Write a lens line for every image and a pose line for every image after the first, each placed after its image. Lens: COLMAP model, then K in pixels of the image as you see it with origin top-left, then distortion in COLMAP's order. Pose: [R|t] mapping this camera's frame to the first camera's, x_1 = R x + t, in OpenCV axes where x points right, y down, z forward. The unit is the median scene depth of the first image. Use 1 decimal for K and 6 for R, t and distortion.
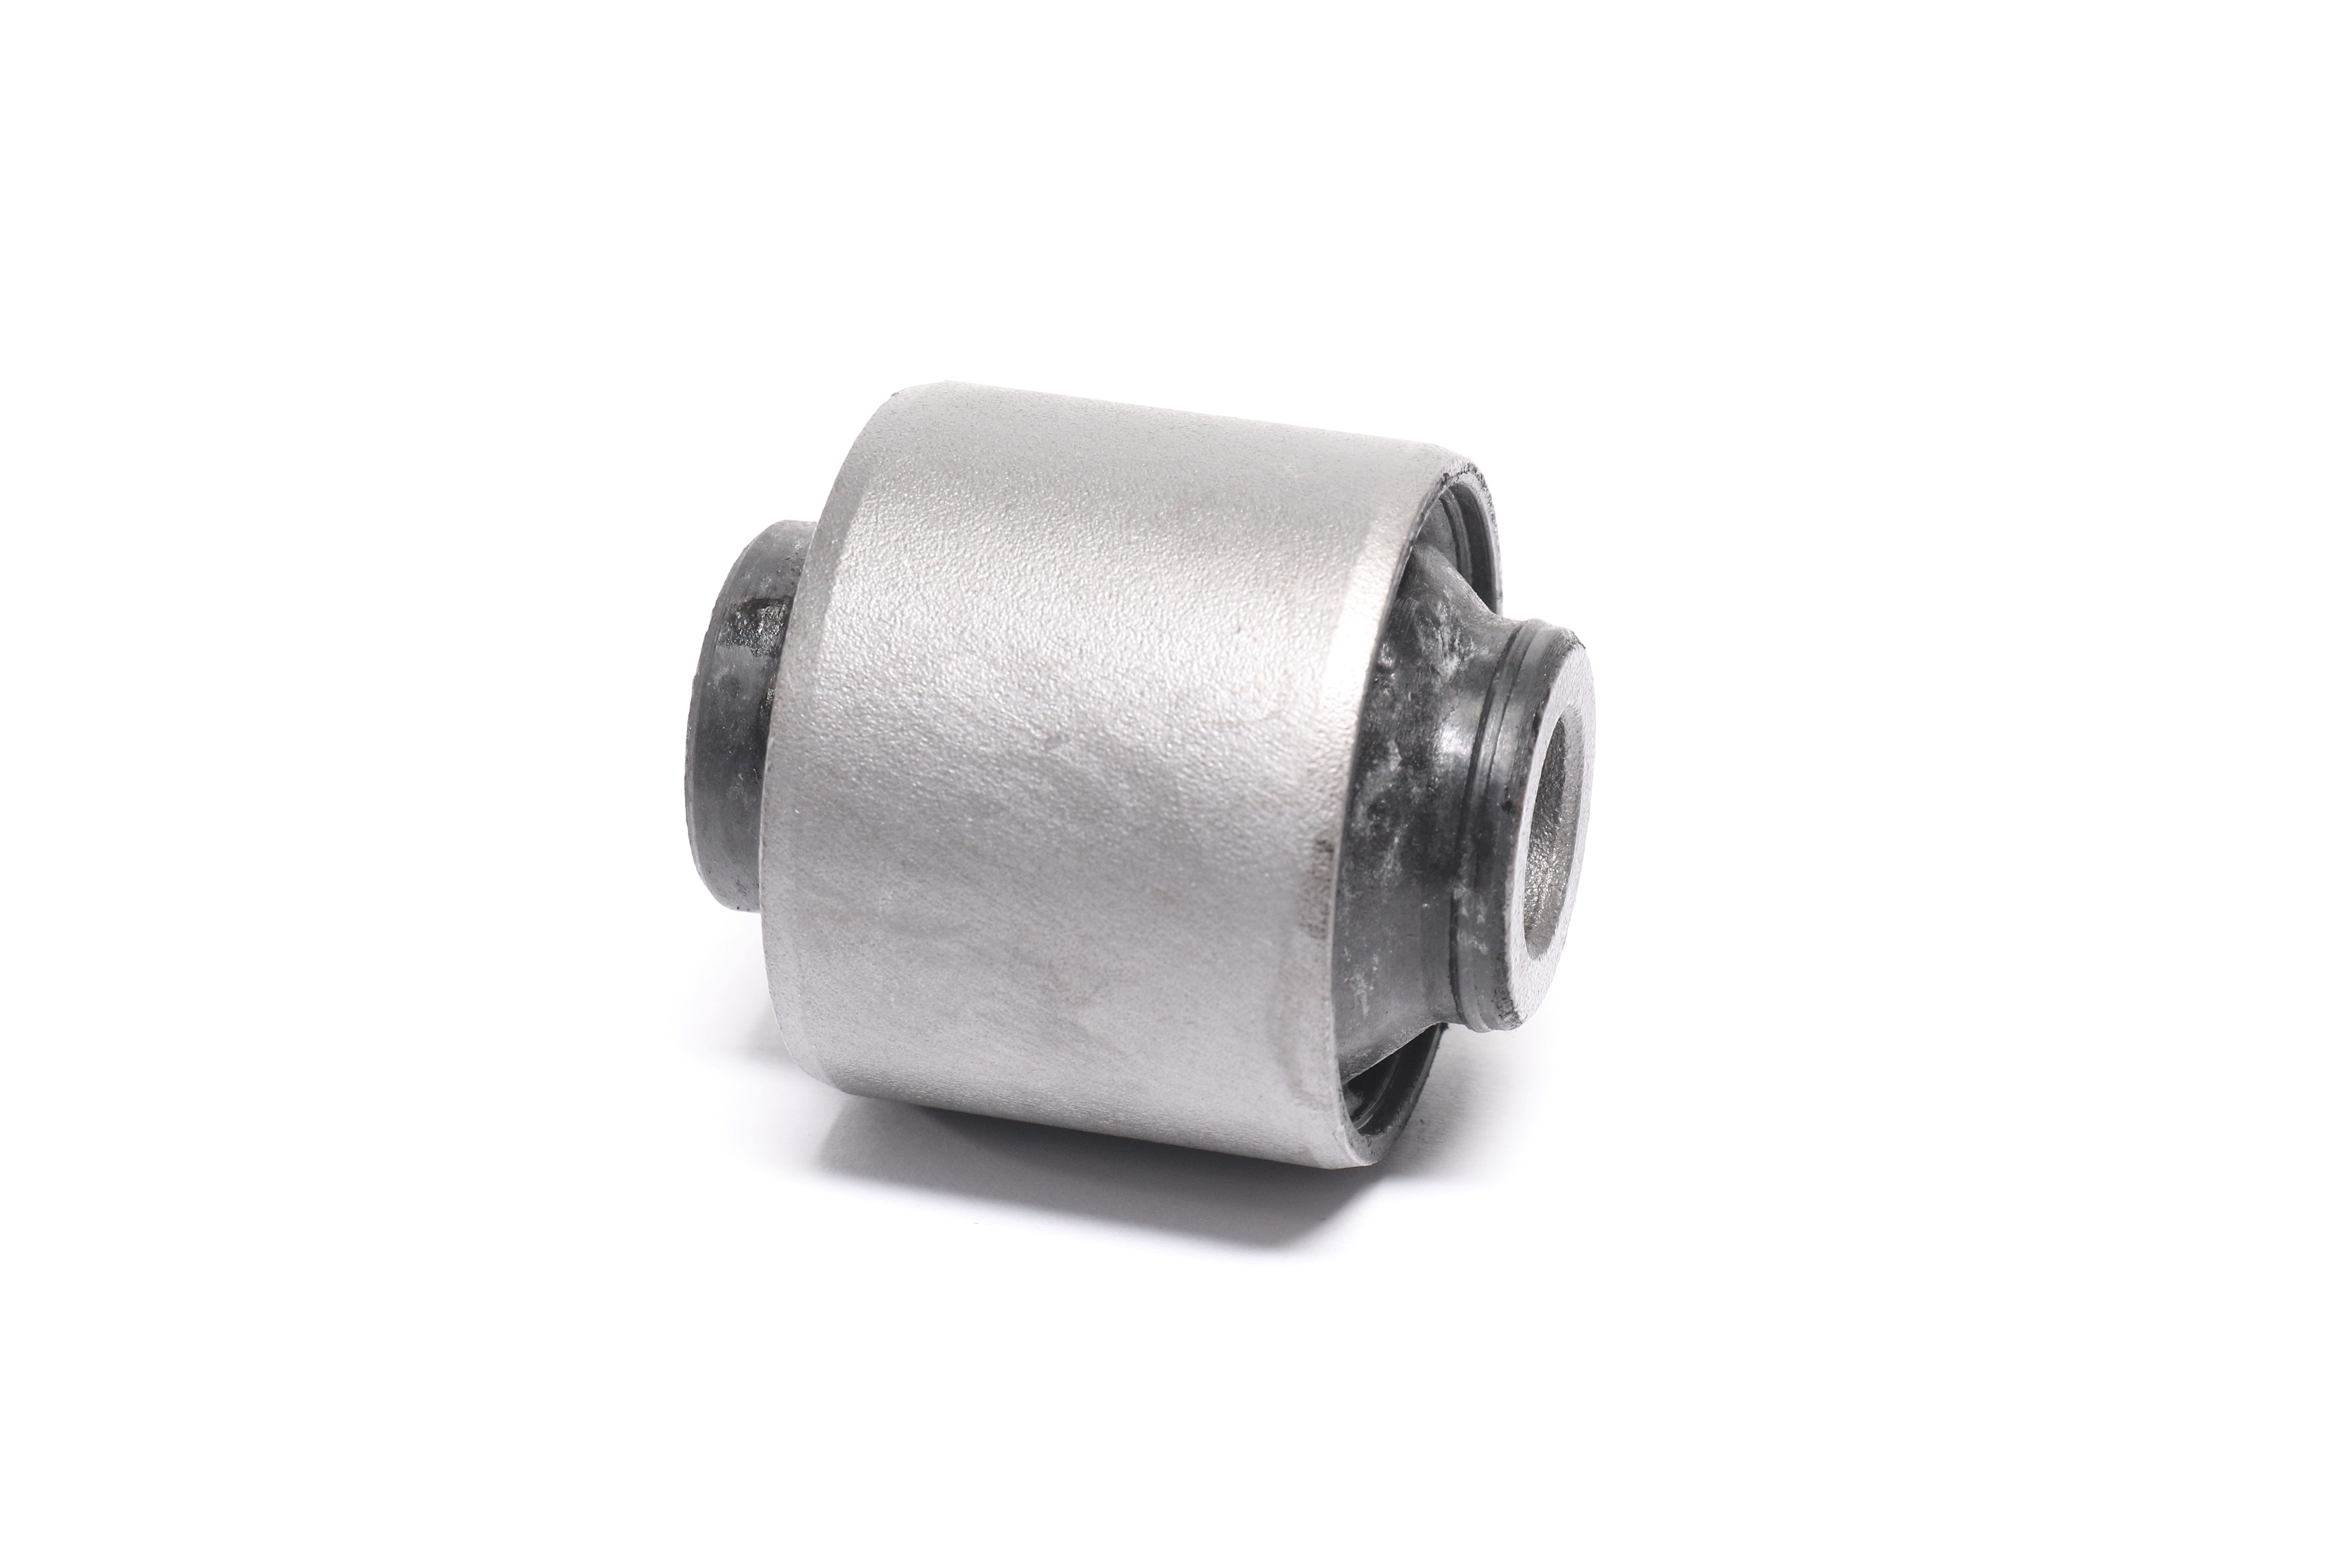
lens RADIAL K [[7738.8, 0, 1175.9], [0, 7738.8, 784.6], [0, 0, 1]] dist [-0.012886, 0.000000]
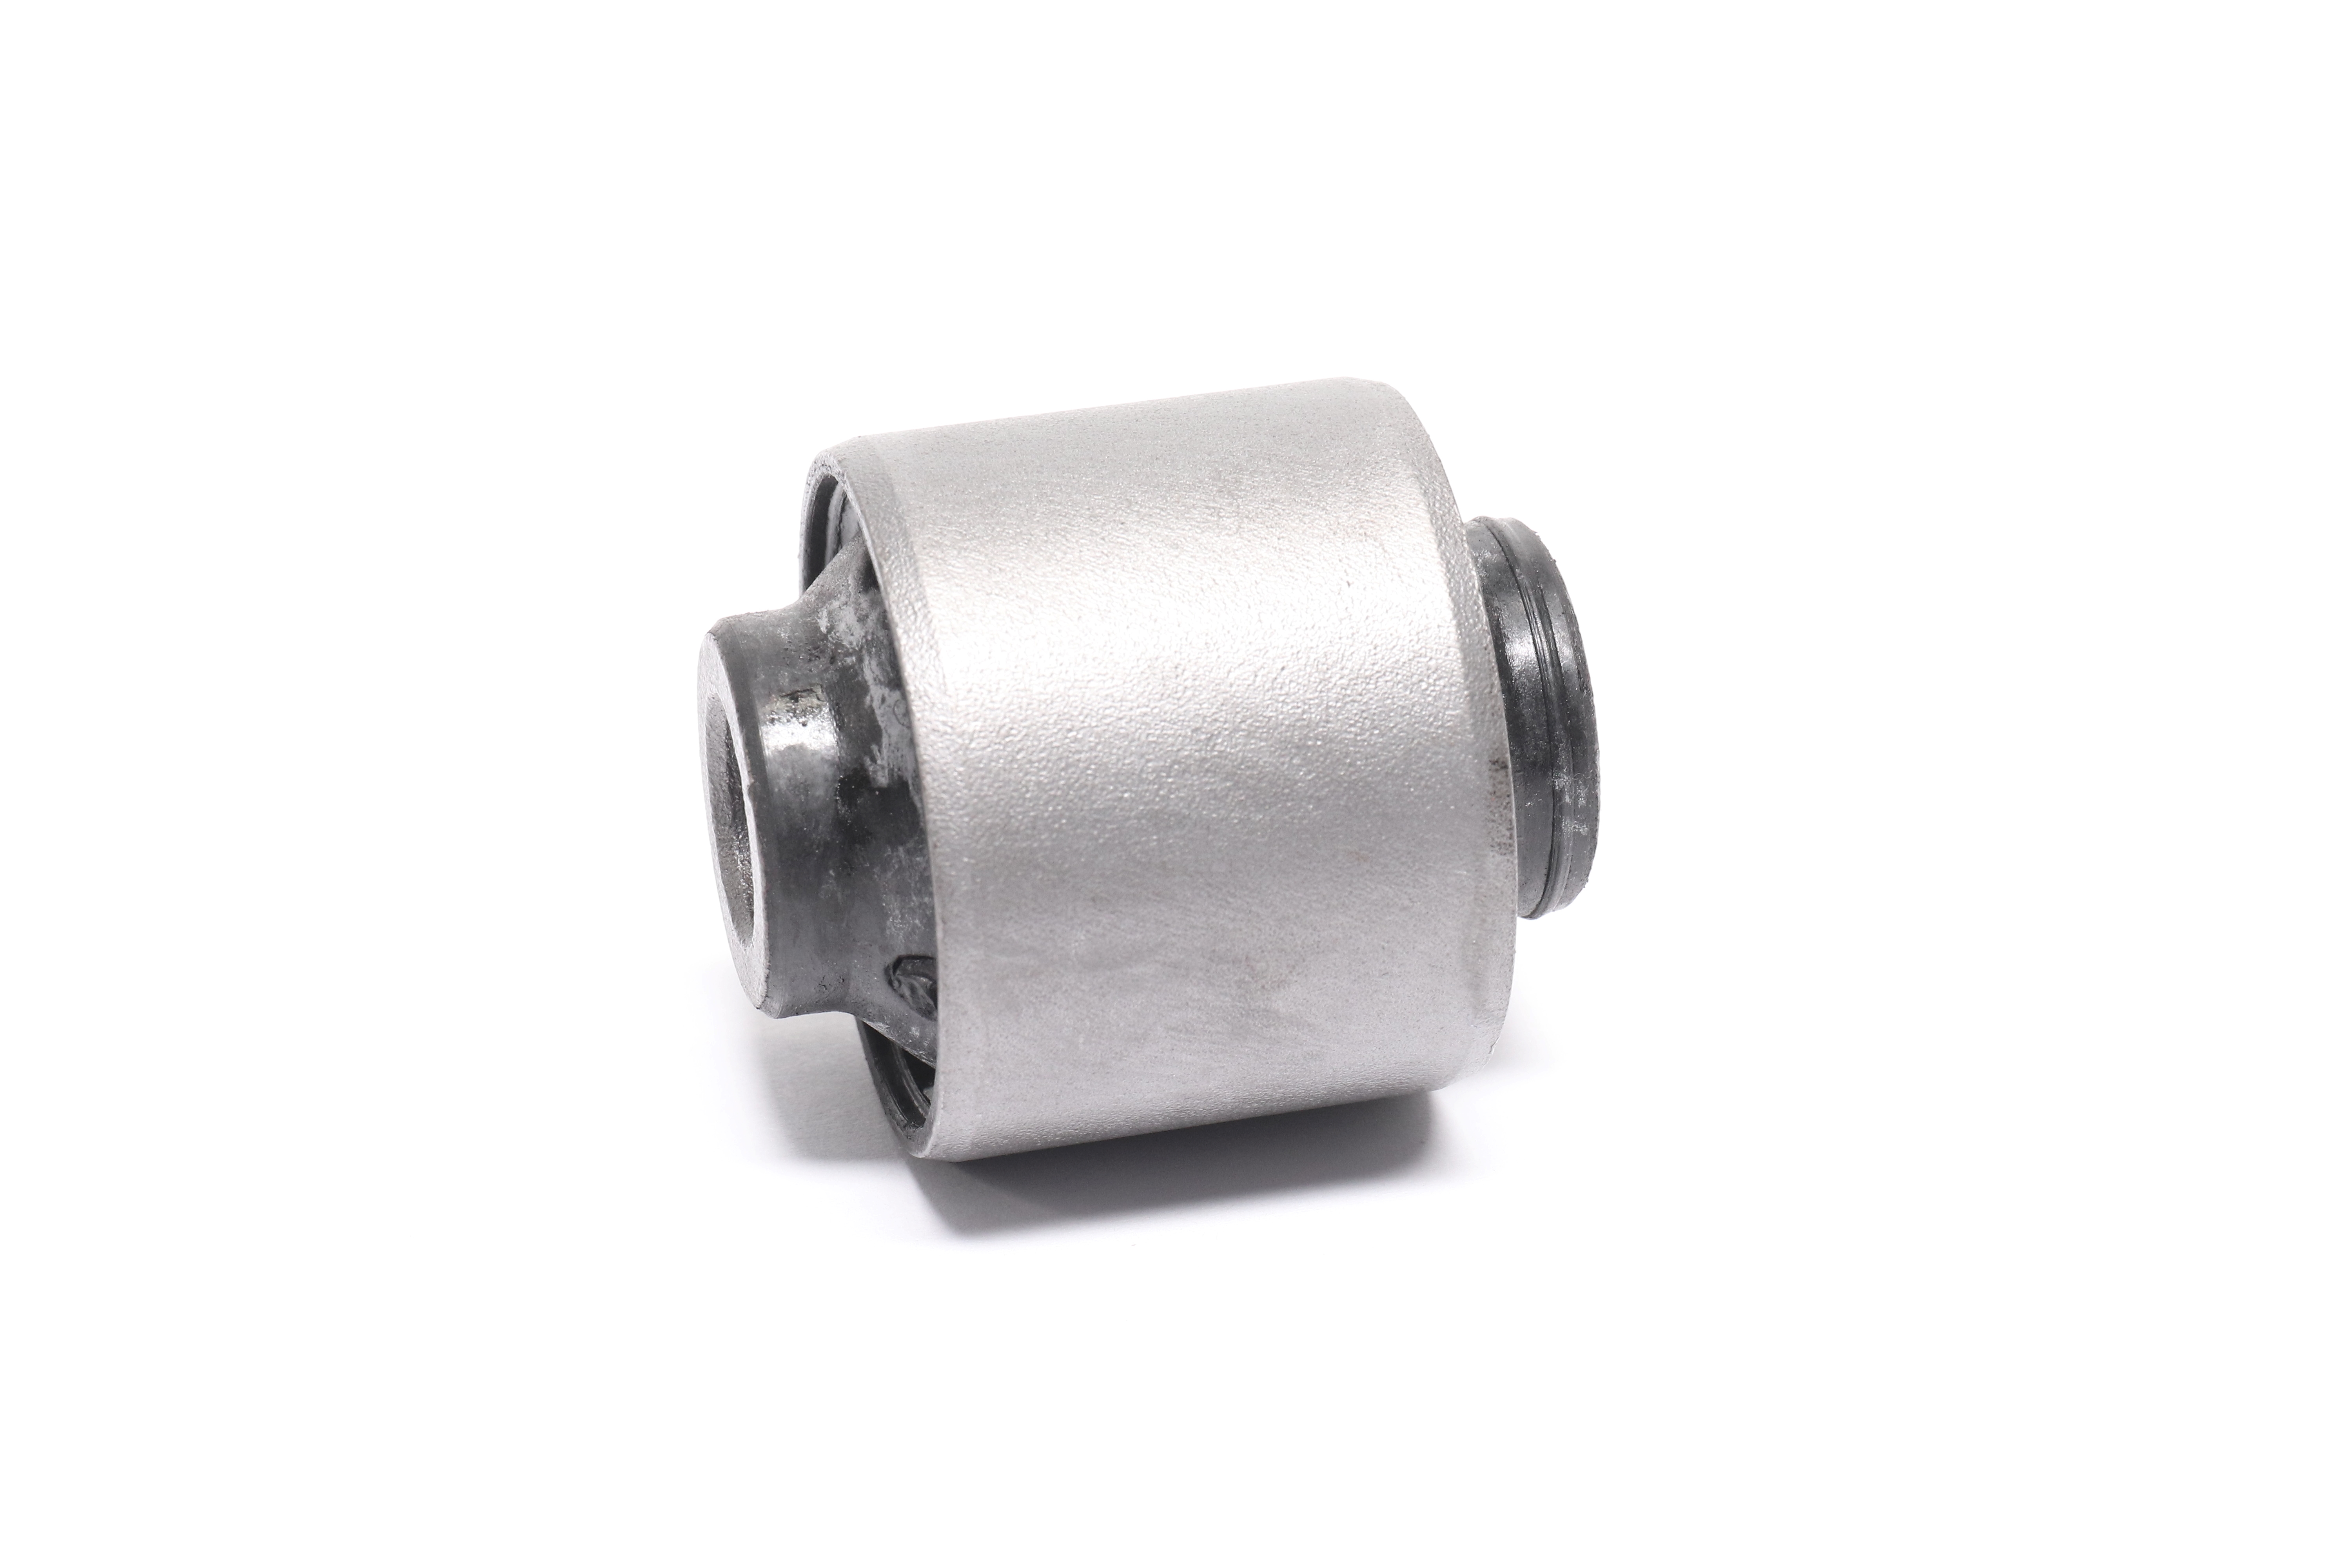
lens RADIAL K [[7738.8, 0, 1175.7], [0, 7738.8, 783.7], [0, 0, 1]] dist [-0.012886, 0.000000]
pose [[0.832133, -0.258421, 0.490687, -0.509512], [0.257602, 0.963664, 0.070661, -0.071551], [-0.491117, 0.067603, 0.868466, 0.132416]]
